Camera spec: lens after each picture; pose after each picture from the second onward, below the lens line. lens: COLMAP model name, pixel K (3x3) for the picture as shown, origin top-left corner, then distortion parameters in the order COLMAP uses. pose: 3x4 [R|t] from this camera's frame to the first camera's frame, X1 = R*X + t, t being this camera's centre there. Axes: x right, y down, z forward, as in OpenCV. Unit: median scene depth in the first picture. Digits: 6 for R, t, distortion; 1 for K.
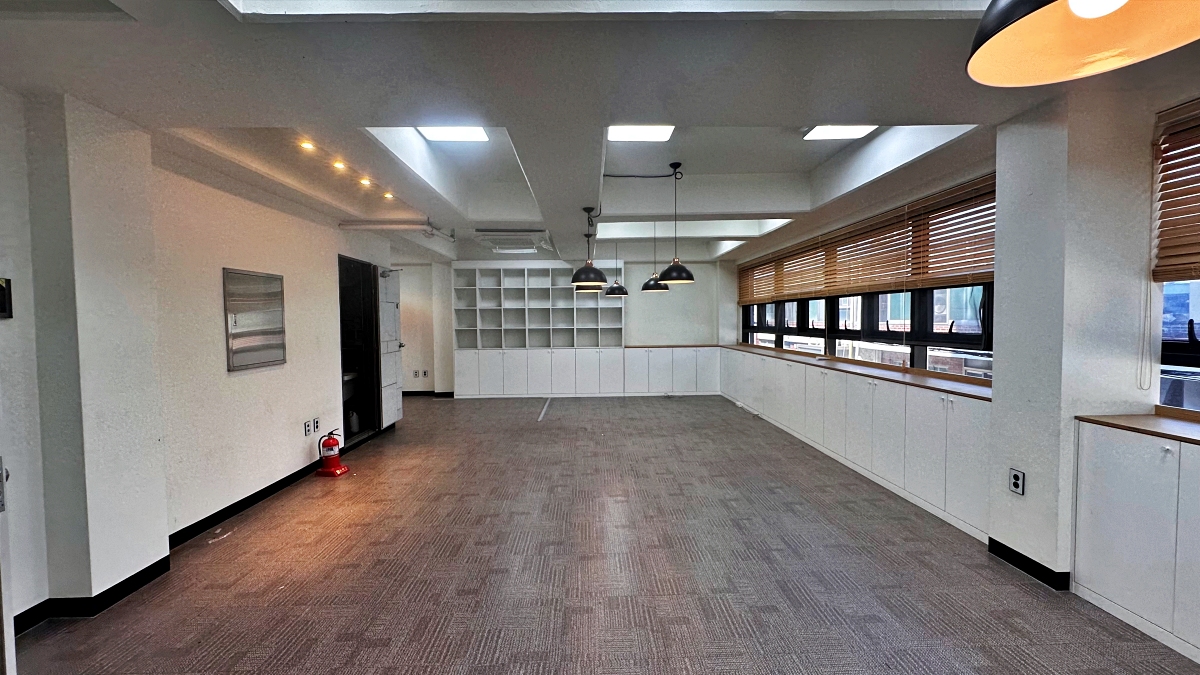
lens RADIAL K [[475.8, 0, 599.1], [0, 475.8, 336.9], [0, 0, 1]] dist [-0.001707, -0.000378]
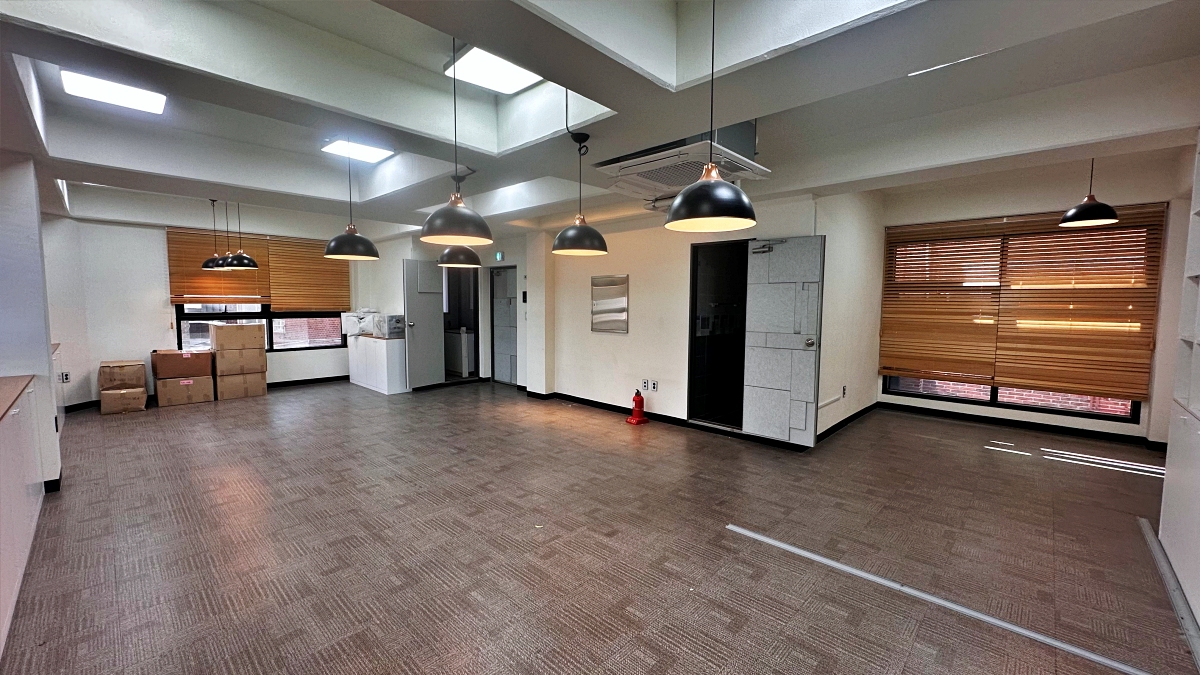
lens RADIAL K [[475.8, 0, 599.6], [0, 475.8, 337.8], [0, 0, 1]] dist [-0.001707, -0.000378]
pose [[-0.704587, 0.062046, -0.706900, 0.475526], [-0.024315, 0.993474, 0.111434, -0.096673], [0.709201, 0.095703, -0.698481, 2.042056]]
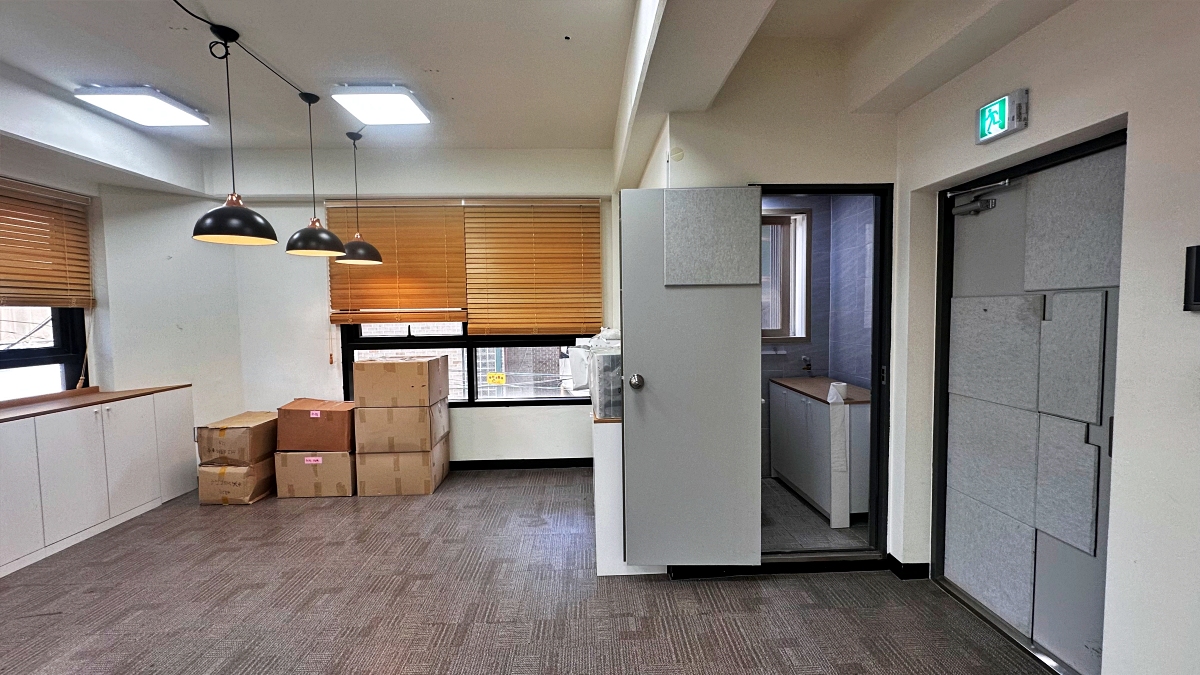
lens RADIAL K [[475.8, 0, 602.7], [0, 475.8, 335.2], [0, 0, 1]] dist [-0.001707, -0.000378]
pose [[-0.999588, 0.027533, -0.008112, 0.069876], [0.026717, 0.995789, 0.087693, -0.065942], [0.010492, 0.087440, -0.996115, 1.356580]]
